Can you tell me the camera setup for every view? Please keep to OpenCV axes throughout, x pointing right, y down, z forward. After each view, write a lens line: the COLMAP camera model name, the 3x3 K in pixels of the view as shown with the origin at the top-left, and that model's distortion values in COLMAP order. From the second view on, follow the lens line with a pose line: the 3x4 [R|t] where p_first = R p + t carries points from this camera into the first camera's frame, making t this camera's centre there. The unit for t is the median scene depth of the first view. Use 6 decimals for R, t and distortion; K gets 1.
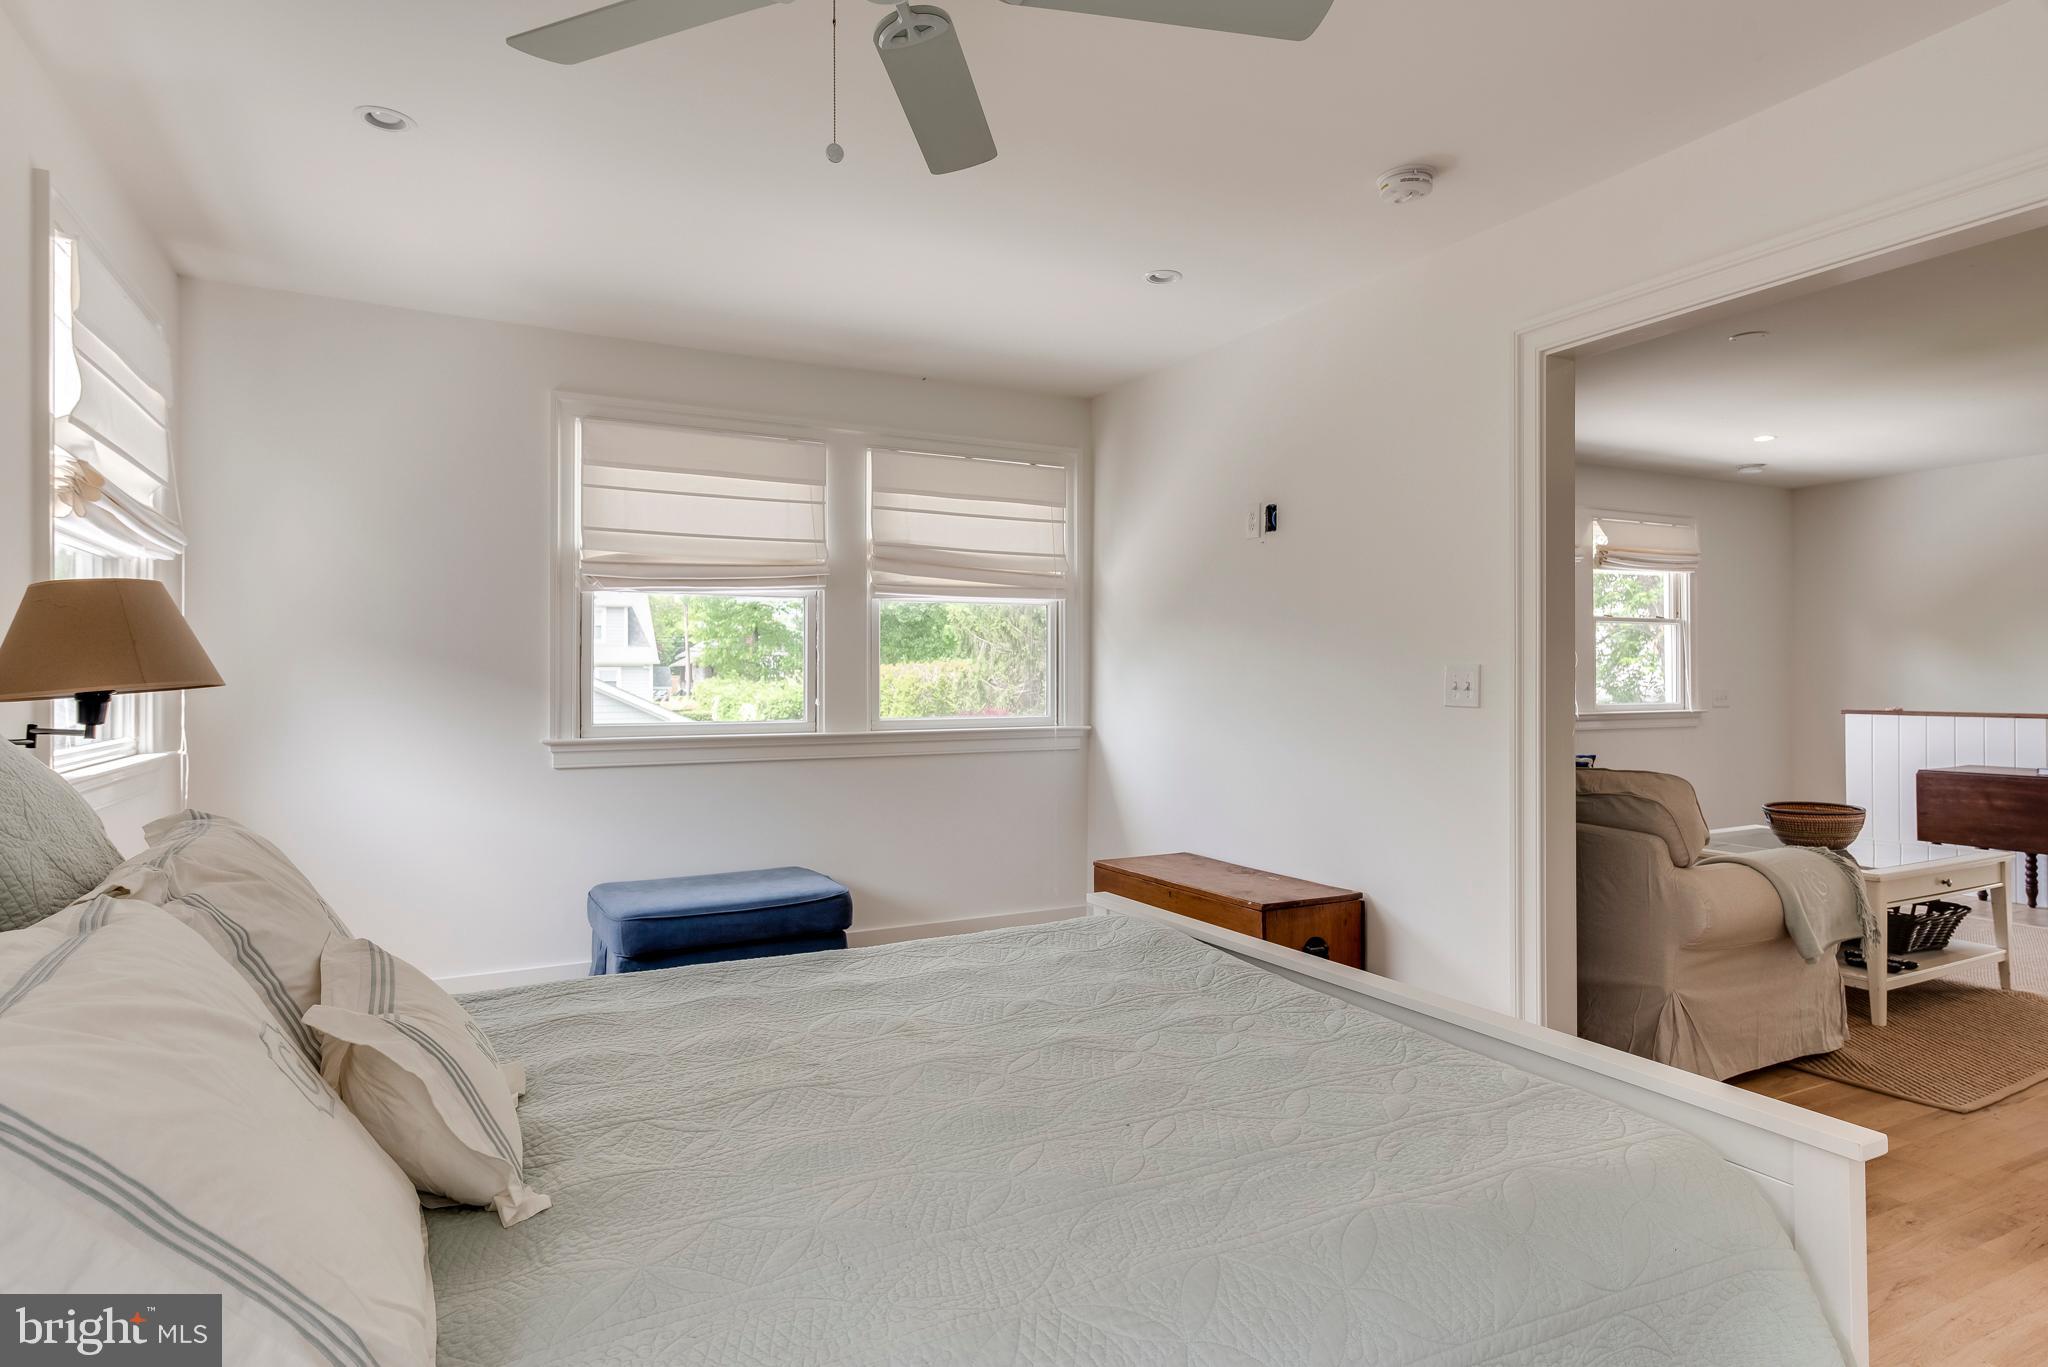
lens RADIAL K [[1093.8, 0, 1023.1], [0, 1093.8, 669.1], [0, 0, 1]] dist [-0.003617, -0.000298]
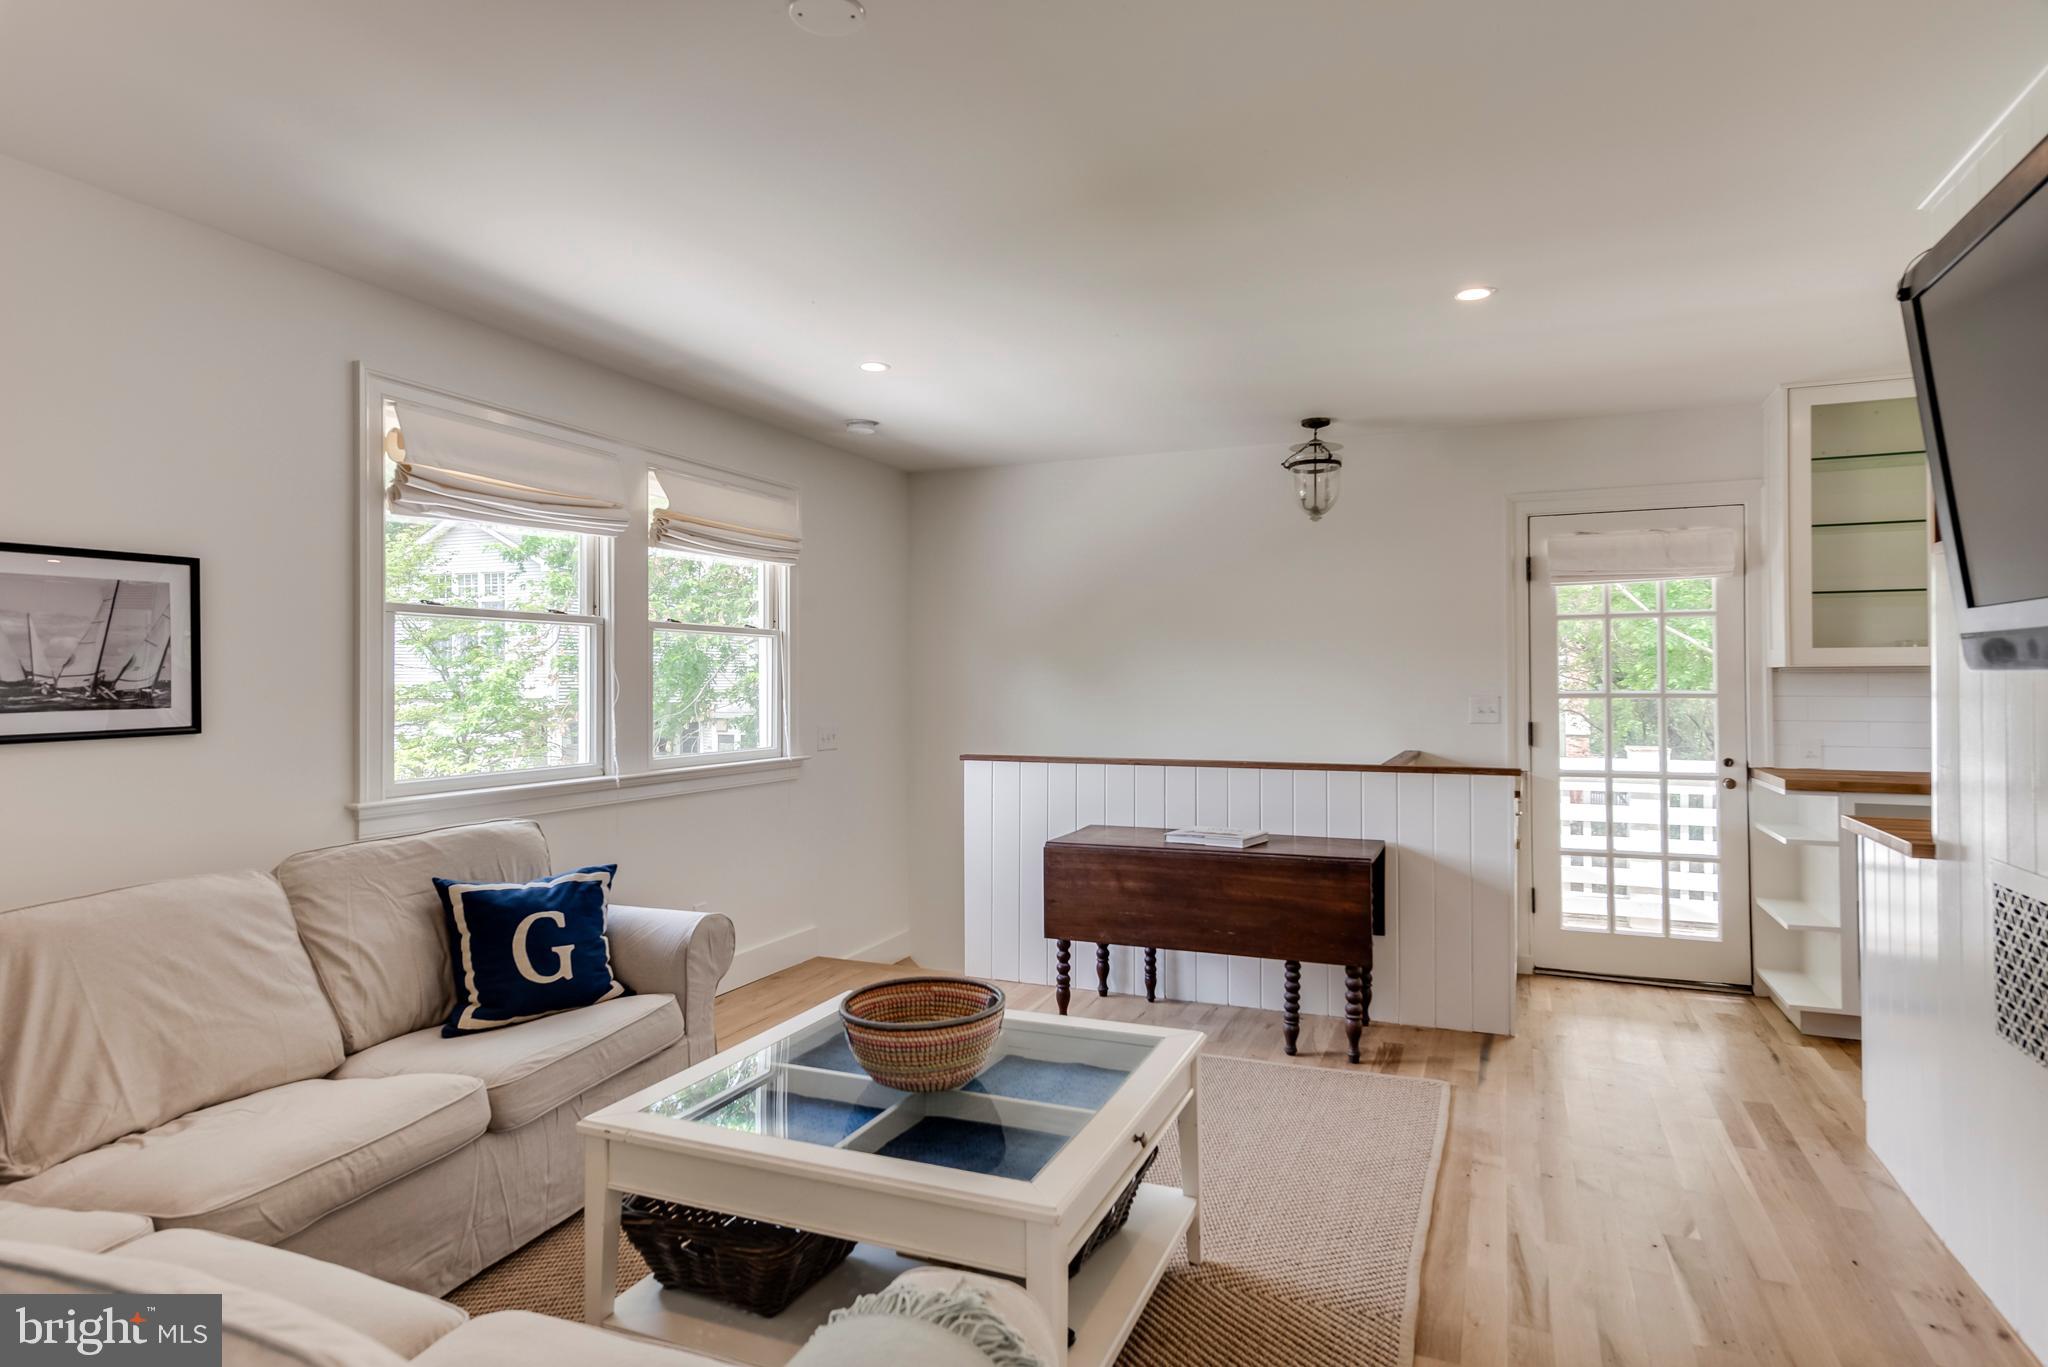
lens RADIAL K [[1093.8, 0, 1023.1], [0, 1093.8, 669.1], [0, 0, 1]] dist [-0.003617, -0.000298]
pose [[0.753749, 0.008663, 0.657105, 0.274019], [-0.005468, 0.999961, -0.006911, -0.017329], [-0.657139, 0.001616, 0.753767, 0.385588]]
